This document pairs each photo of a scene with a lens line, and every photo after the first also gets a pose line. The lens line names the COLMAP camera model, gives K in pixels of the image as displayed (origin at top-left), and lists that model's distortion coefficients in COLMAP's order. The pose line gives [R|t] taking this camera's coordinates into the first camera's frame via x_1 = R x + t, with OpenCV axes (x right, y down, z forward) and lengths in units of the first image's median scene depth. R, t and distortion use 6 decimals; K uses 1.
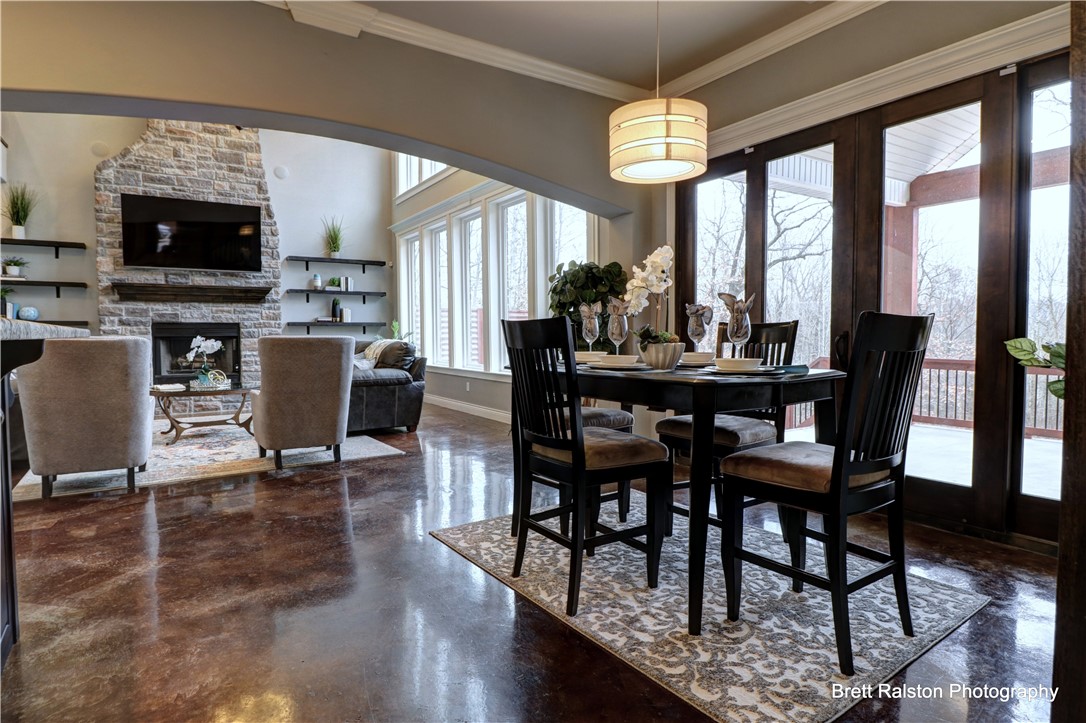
lens RADIAL K [[573.2, 0, 542.0], [0, 573.2, 358.1], [0, 0, 1]] dist [-0.015512, -0.002540]
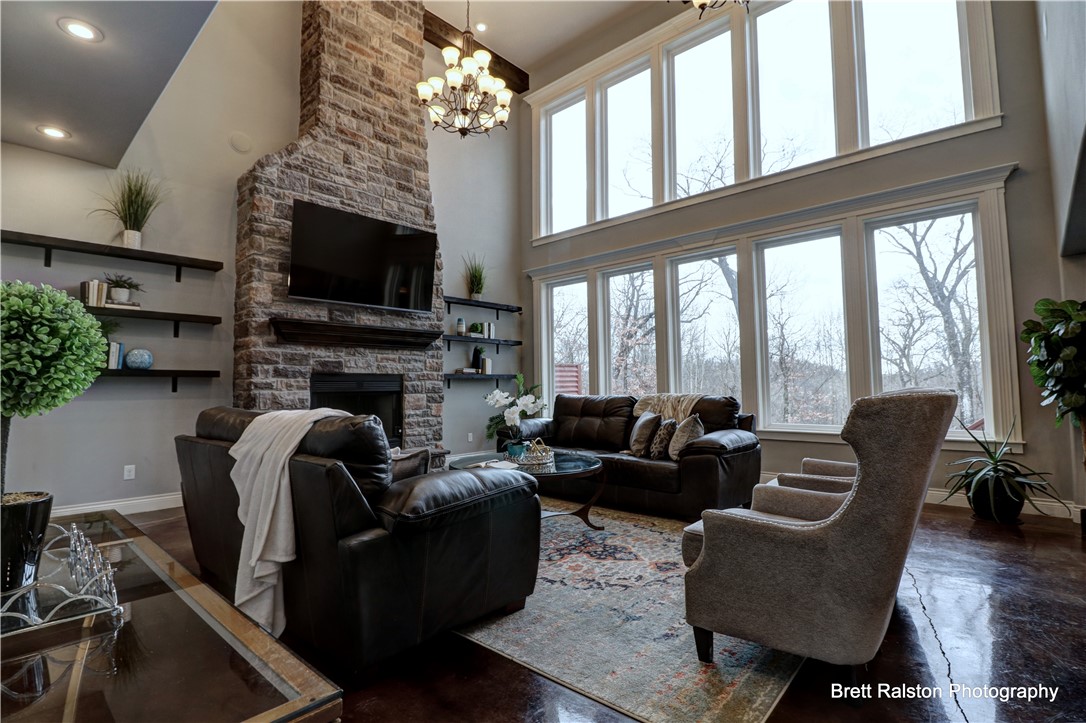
lens RADIAL K [[507.6, 0, 512.8], [0, 507.6, 357.0], [0, 0, 1]] dist [-0.006901, -0.000598]
pose [[0.970929, 0.008146, 0.239229, -0.580735], [0.016843, 0.994618, -0.102229, -0.011228], [-0.238774, 0.103287, 0.965567, 0.291130]]
